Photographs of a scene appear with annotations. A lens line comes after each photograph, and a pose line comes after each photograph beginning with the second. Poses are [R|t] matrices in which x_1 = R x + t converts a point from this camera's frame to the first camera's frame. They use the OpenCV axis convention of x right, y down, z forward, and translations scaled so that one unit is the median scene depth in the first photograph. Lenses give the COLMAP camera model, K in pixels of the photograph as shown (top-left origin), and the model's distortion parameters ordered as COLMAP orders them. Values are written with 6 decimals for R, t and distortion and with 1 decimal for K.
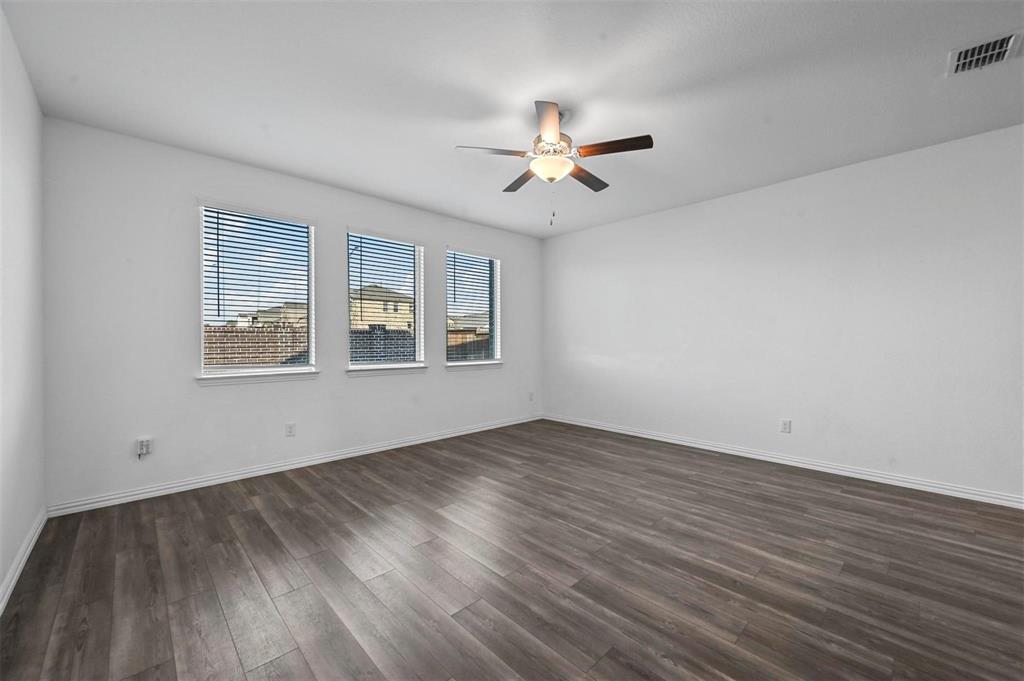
lens RADIAL K [[406.3, 0, 510.5], [0, 406.3, 342.0], [0, 0, 1]] dist [0.001216, 0.000586]
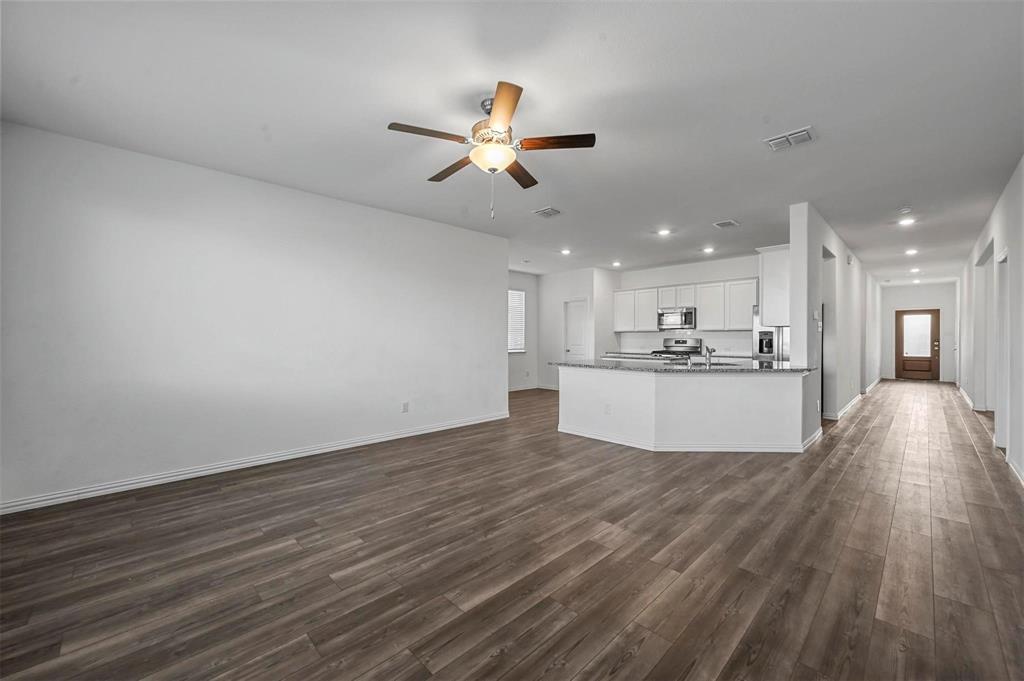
lens RADIAL K [[406.3, 0, 510.4], [0, 406.3, 338.7], [0, 0, 1]] dist [0.001216, 0.000586]
pose [[-0.019722, 0.002350, 0.999803, -0.718341], [0.007404, 0.999970, -0.002204, -0.002293], [-0.999778, 0.007359, -0.019739, 0.828883]]
